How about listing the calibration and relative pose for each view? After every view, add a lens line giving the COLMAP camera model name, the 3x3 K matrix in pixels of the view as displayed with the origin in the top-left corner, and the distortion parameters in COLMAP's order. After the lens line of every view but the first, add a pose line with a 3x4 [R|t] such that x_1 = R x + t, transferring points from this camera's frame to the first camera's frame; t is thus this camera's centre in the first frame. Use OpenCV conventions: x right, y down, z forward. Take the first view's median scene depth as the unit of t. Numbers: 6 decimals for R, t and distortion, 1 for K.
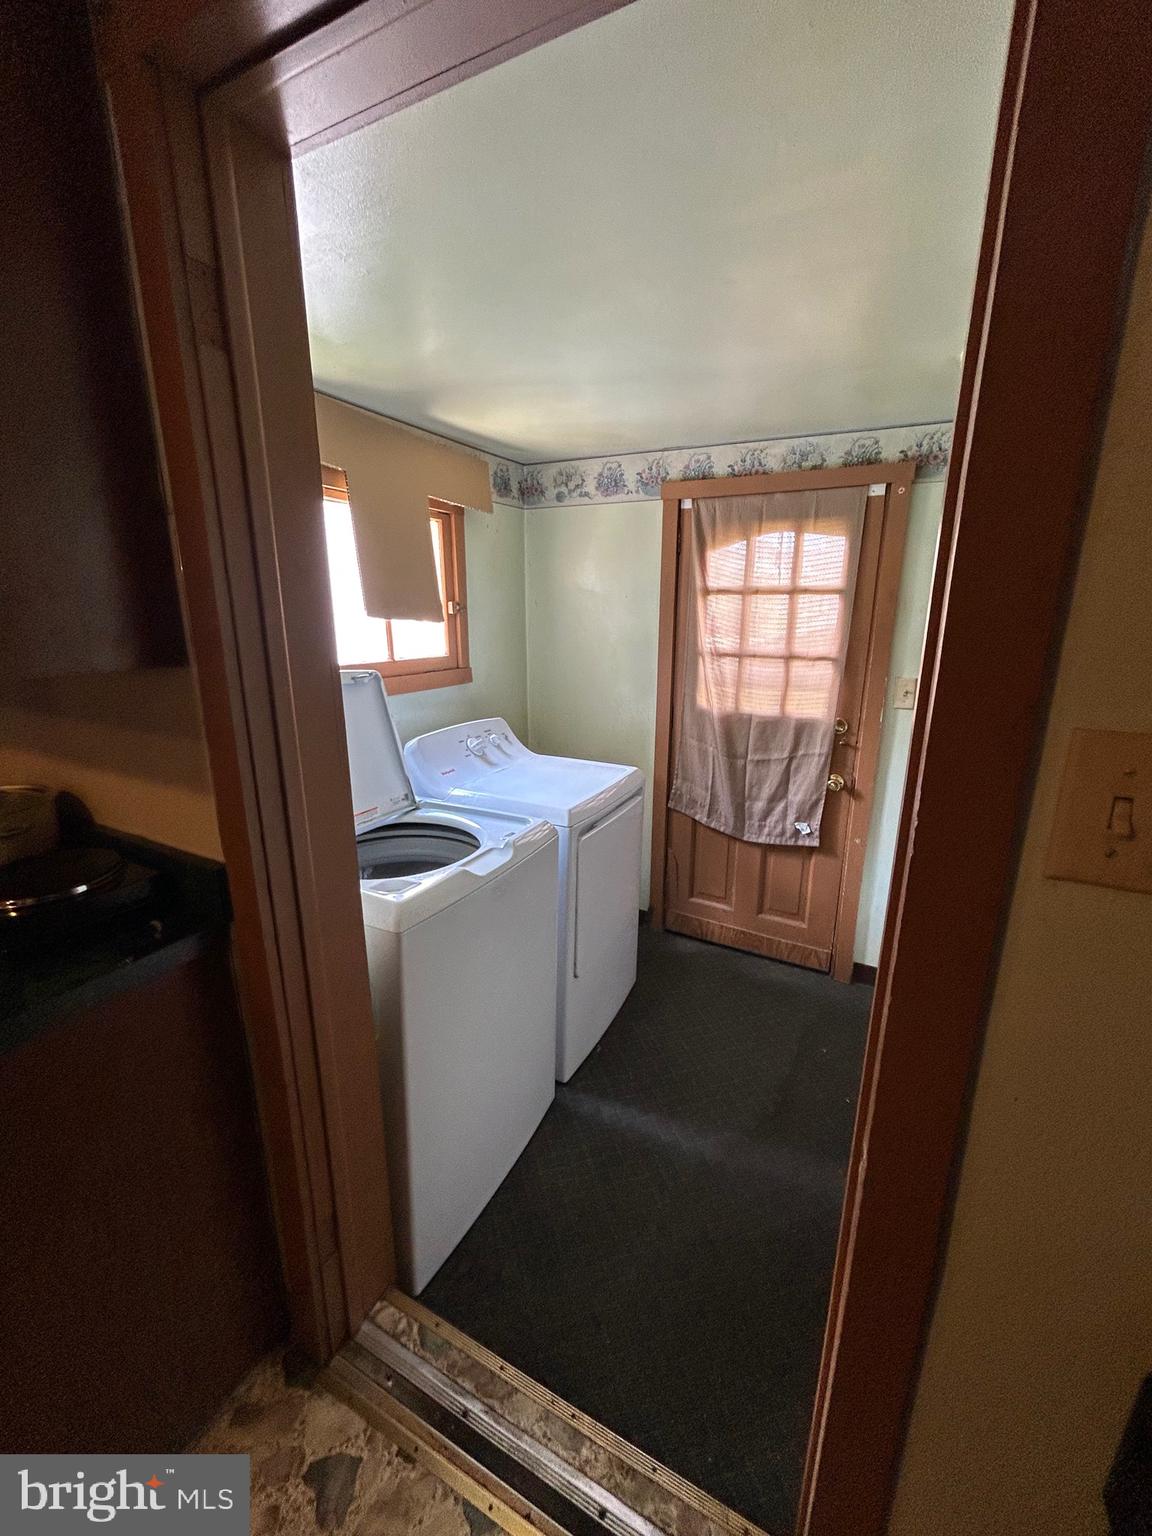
lens RADIAL K [[616.7, 0, 577.9], [0, 616.7, 768.4], [0, 0, 1]] dist [-0.000924, -0.000540]
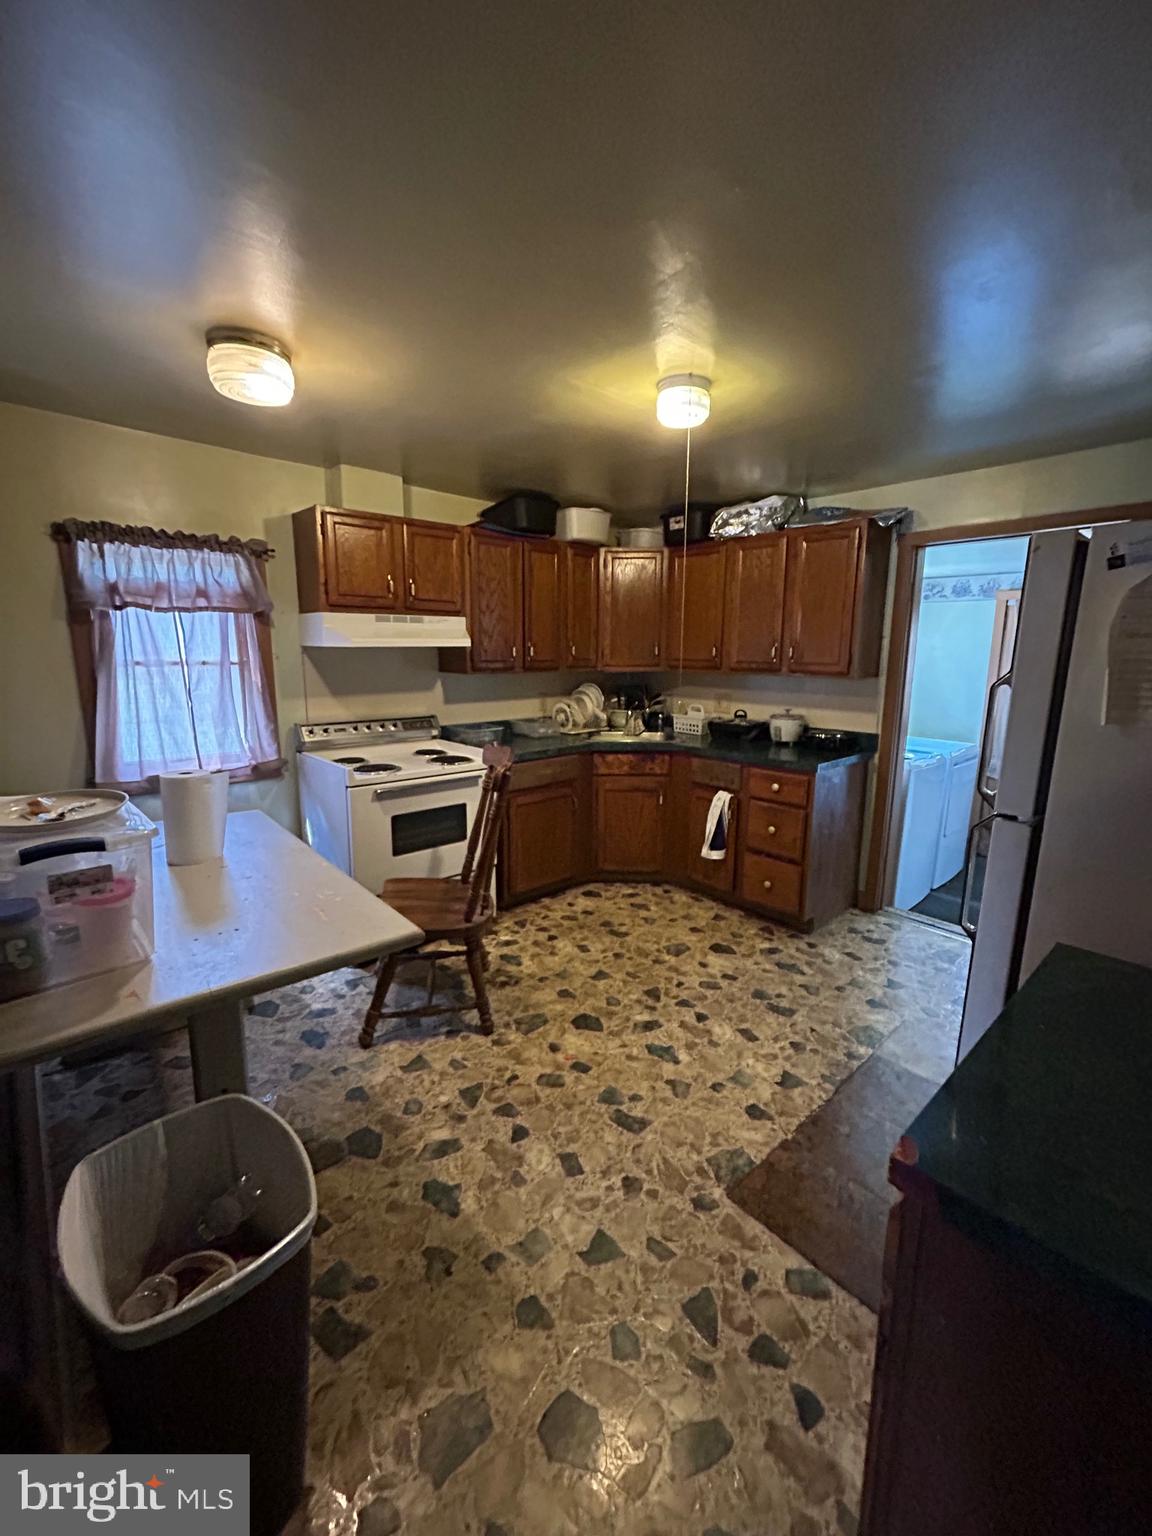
lens RADIAL K [[616.7, 0, 574.4], [0, 616.7, 762.9], [0, 0, 1]] dist [-0.000924, -0.000540]
pose [[0.938834, 0.065062, -0.338167, -0.383844], [-0.092423, 0.993568, -0.065432, 0.278934], [0.331735, 0.092684, 0.938809, -1.080505]]
